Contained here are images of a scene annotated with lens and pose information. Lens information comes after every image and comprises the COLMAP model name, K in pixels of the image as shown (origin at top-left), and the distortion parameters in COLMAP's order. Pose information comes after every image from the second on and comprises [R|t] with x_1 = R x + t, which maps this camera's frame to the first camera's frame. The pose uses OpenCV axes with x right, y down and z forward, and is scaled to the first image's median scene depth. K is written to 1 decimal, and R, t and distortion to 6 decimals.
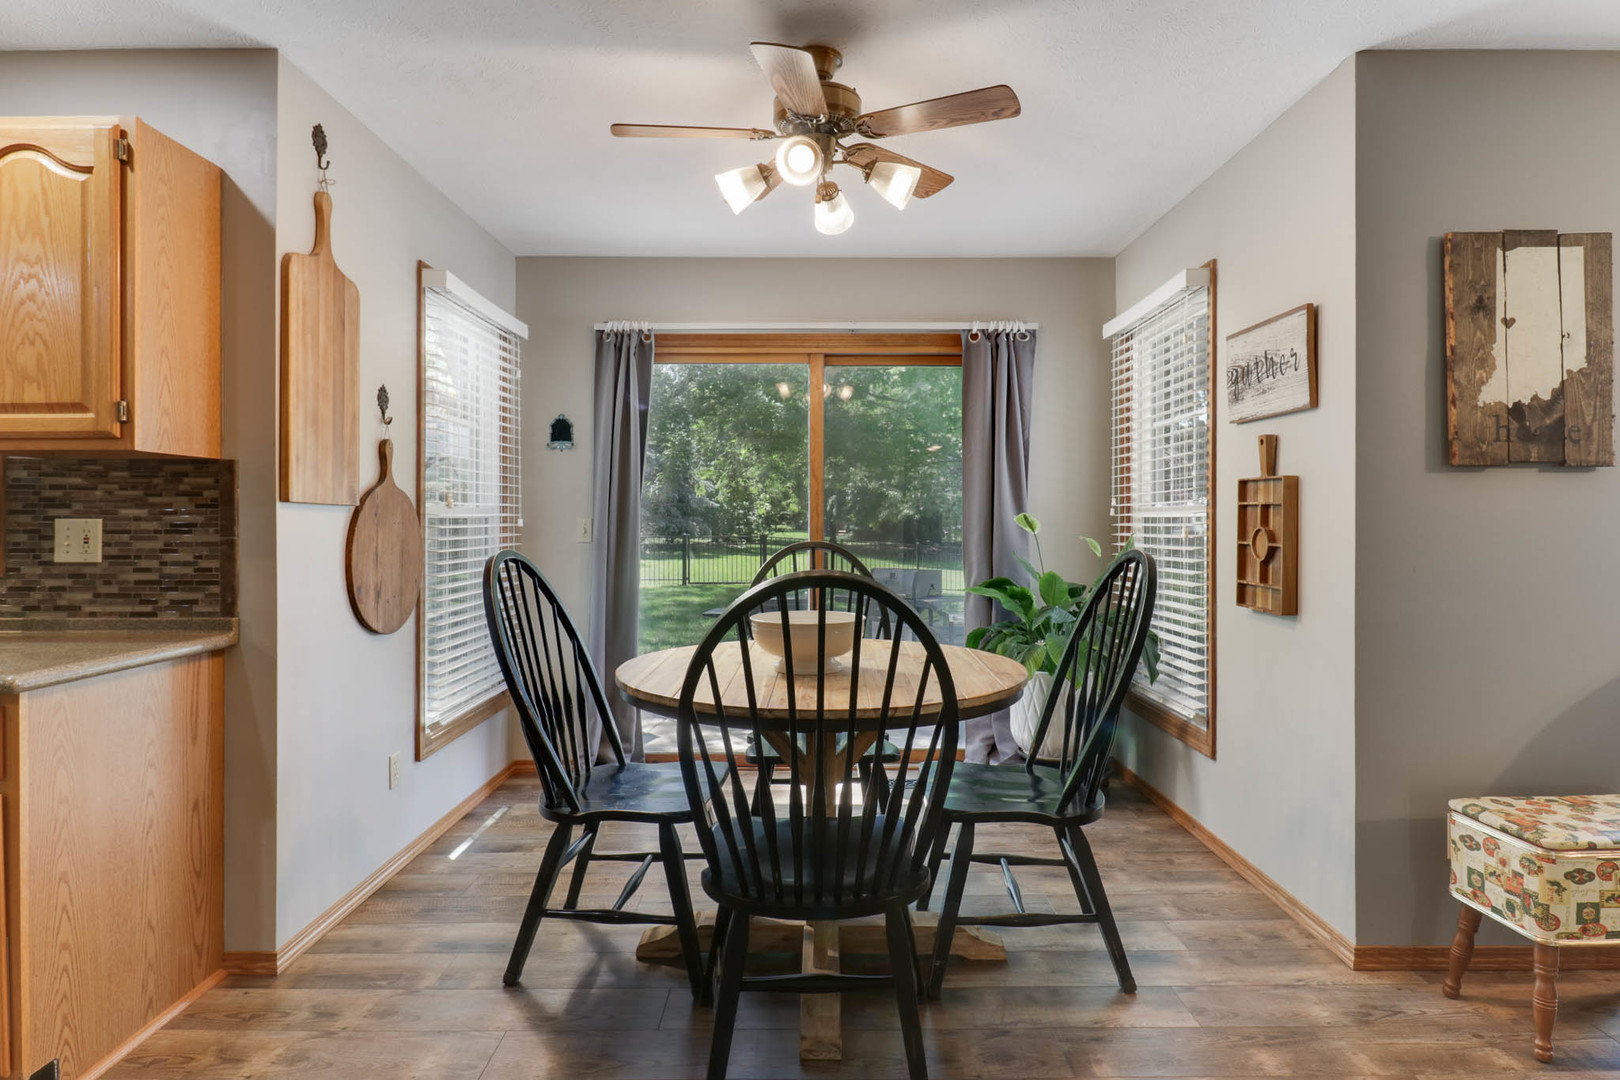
lens RADIAL K [[877.7, 0, 830.1], [0, 877.7, 516.6], [0, 0, 1]] dist [-0.000974, -0.001229]
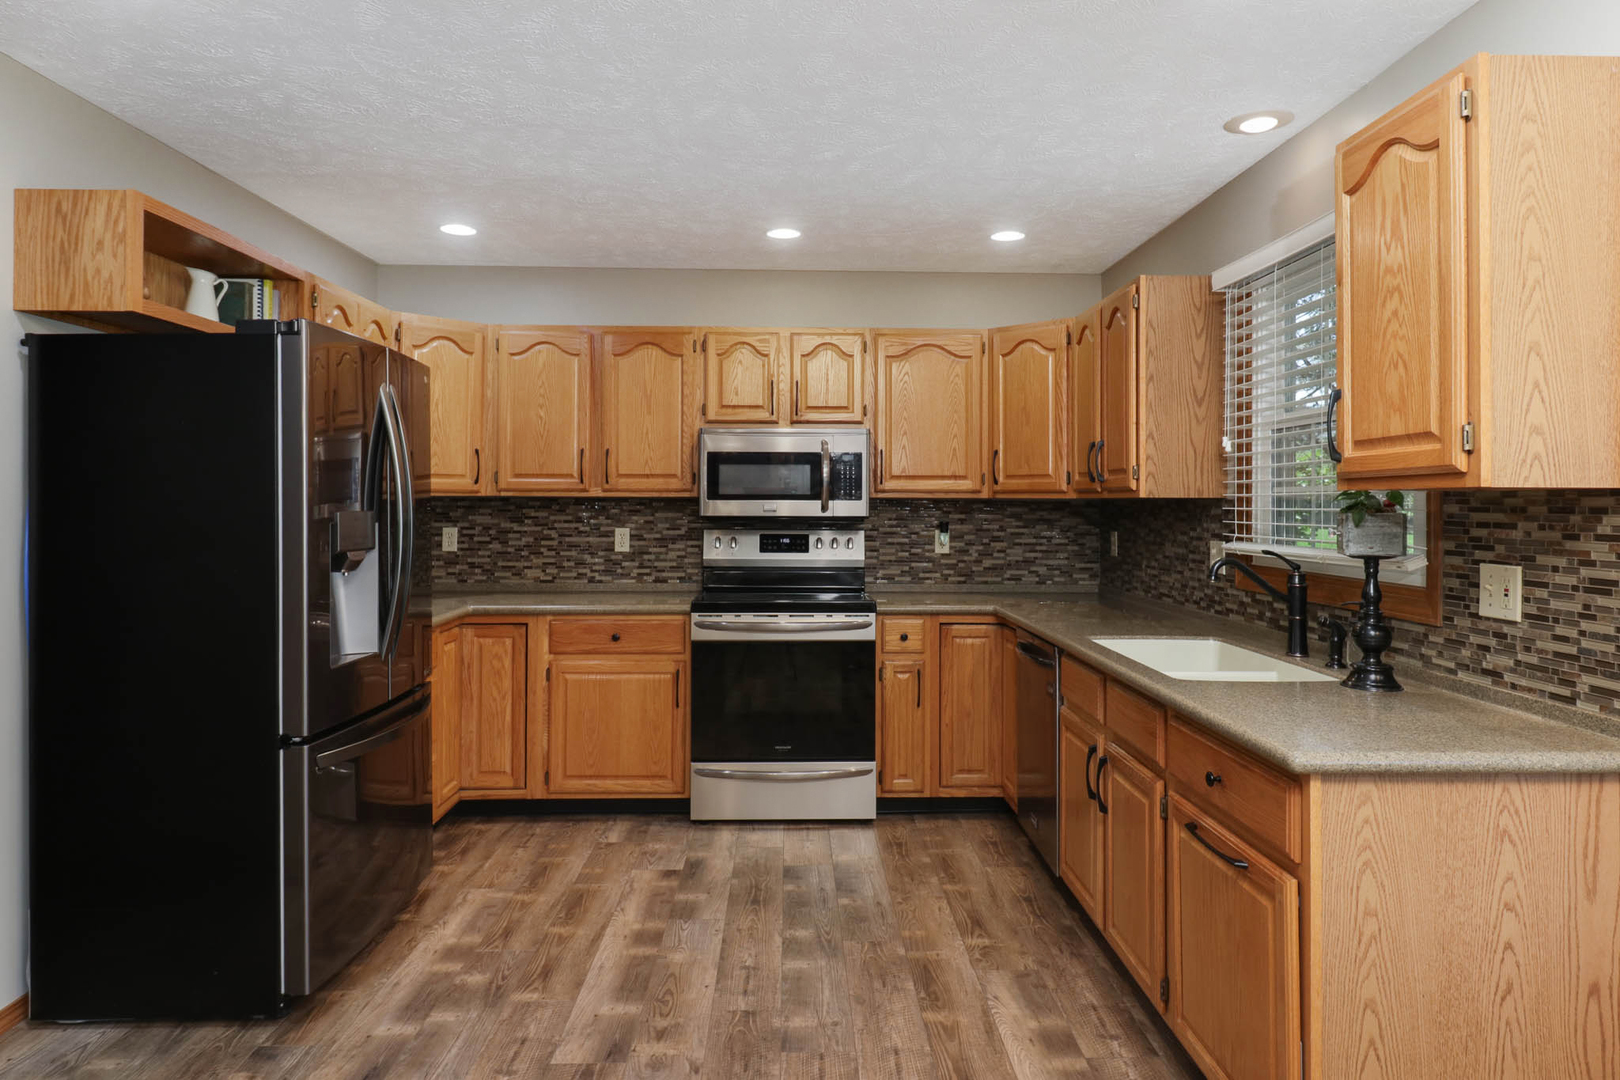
lens RADIAL K [[1017.8, 0, 792.0], [0, 1017.8, 491.5], [0, 0, 1]] dist [0.006415, -0.008918]
pose [[-0.003975, -0.013472, -0.999901, 0.085141], [-0.001212, 0.999909, -0.013467, -0.051590], [0.999991, 0.001158, -0.003991, 0.350770]]
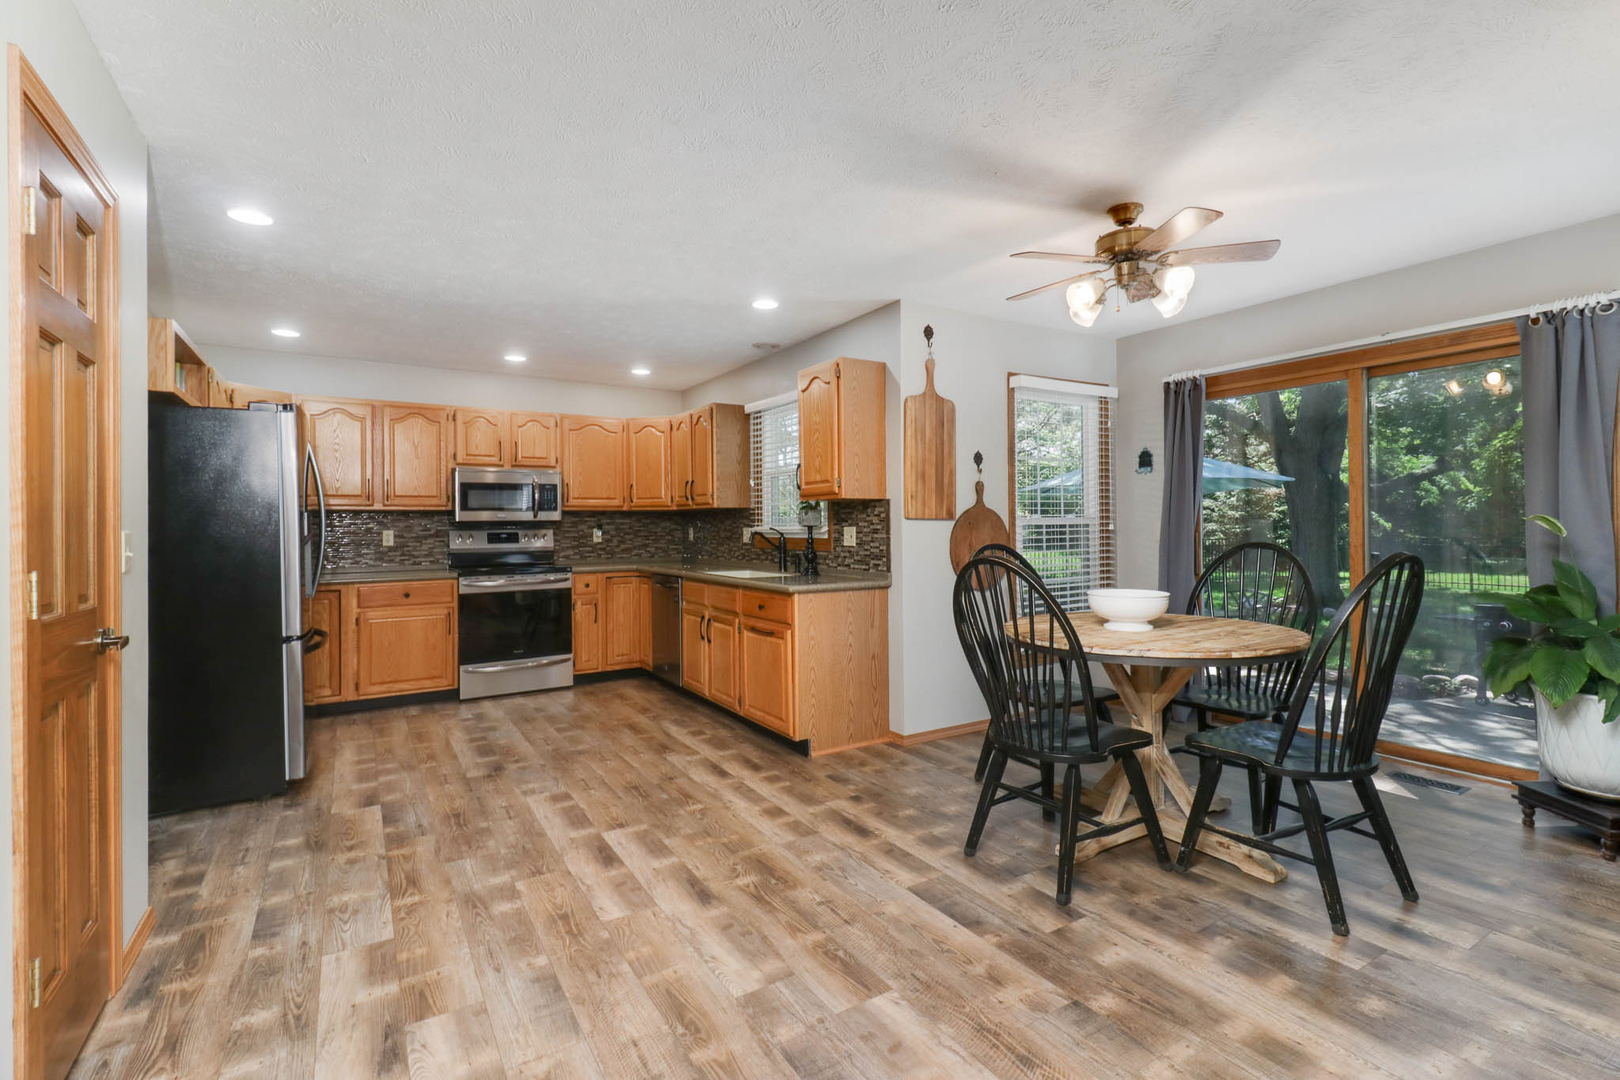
lens RADIAL K [[764.0, 0, 834.6], [0, 764.0, 521.7], [0, 0, 1]] dist [0.018539, -0.001517]
pose [[0.527789, -0.010596, -0.849309, 0.821644], [0.012729, 0.999909, -0.004565, -0.002573], [0.849280, -0.008401, 0.527876, -0.090064]]
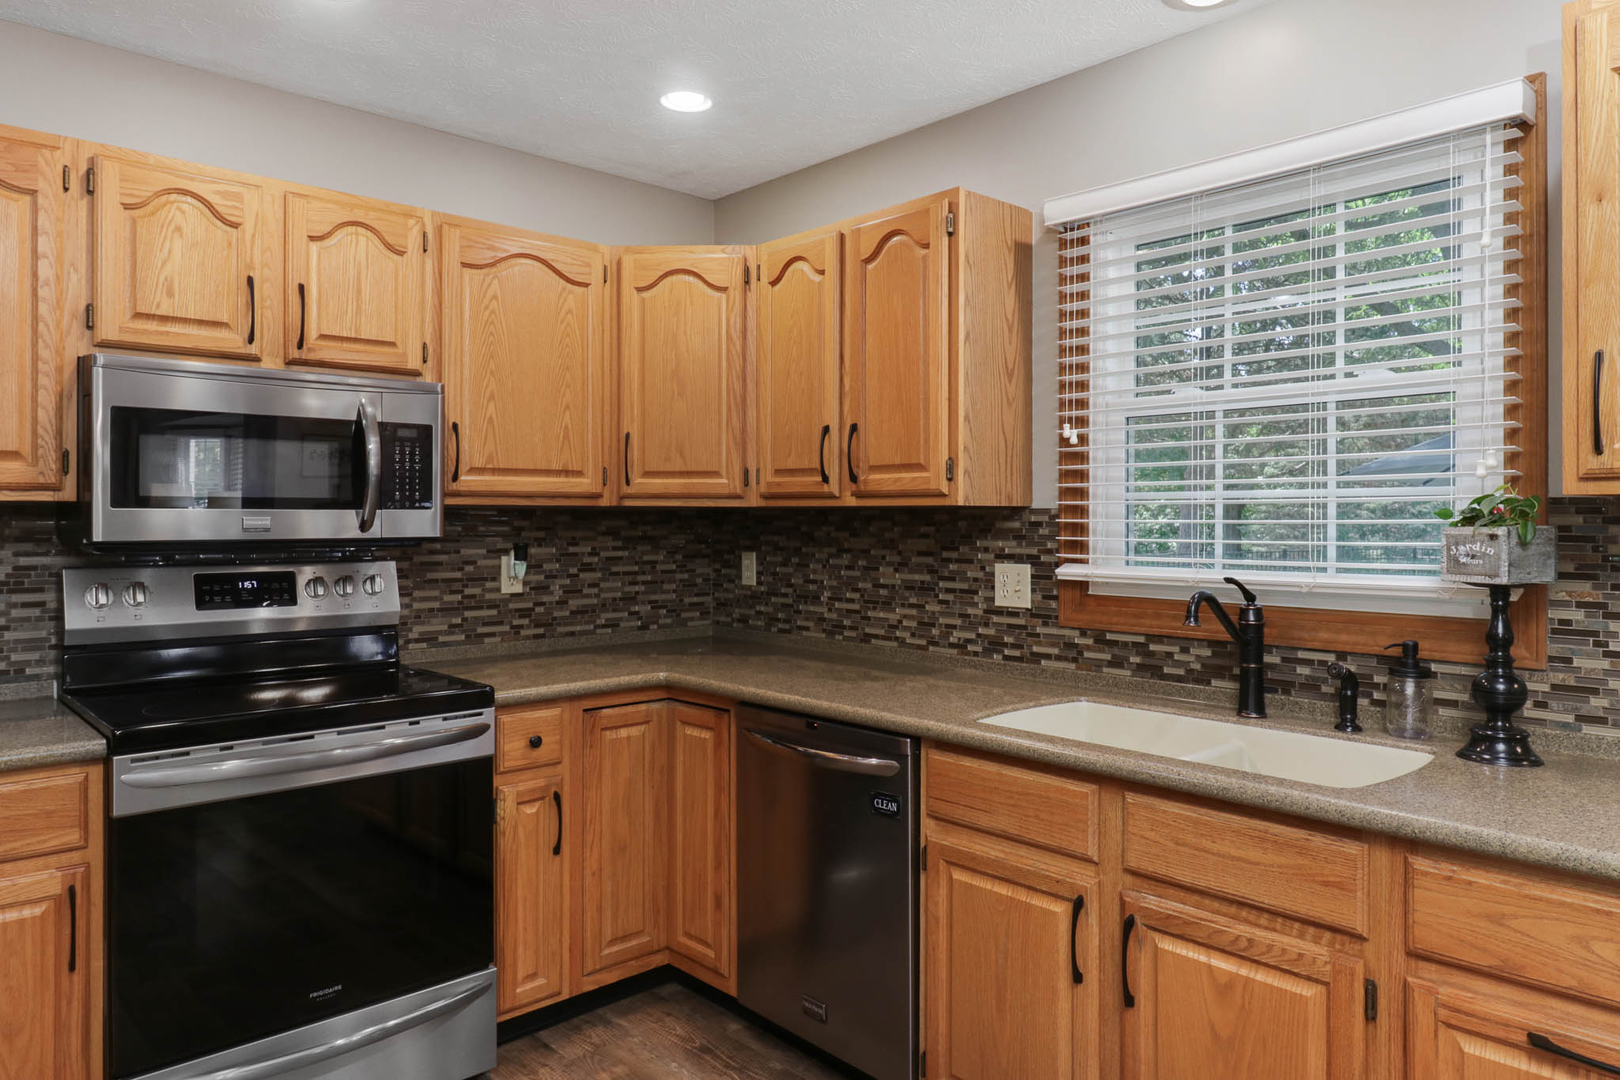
lens RADIAL K [[1086.0, 0, 834.4], [0, 1086.0, 517.7], [0, 0, 1]] dist [0.002408, -0.003948]
pose [[0.672704, 0.000327, -0.739912, -0.685638], [0.001601, 0.999997, 0.001898, -0.053153], [0.739910, -0.002462, 0.672701, 0.008288]]
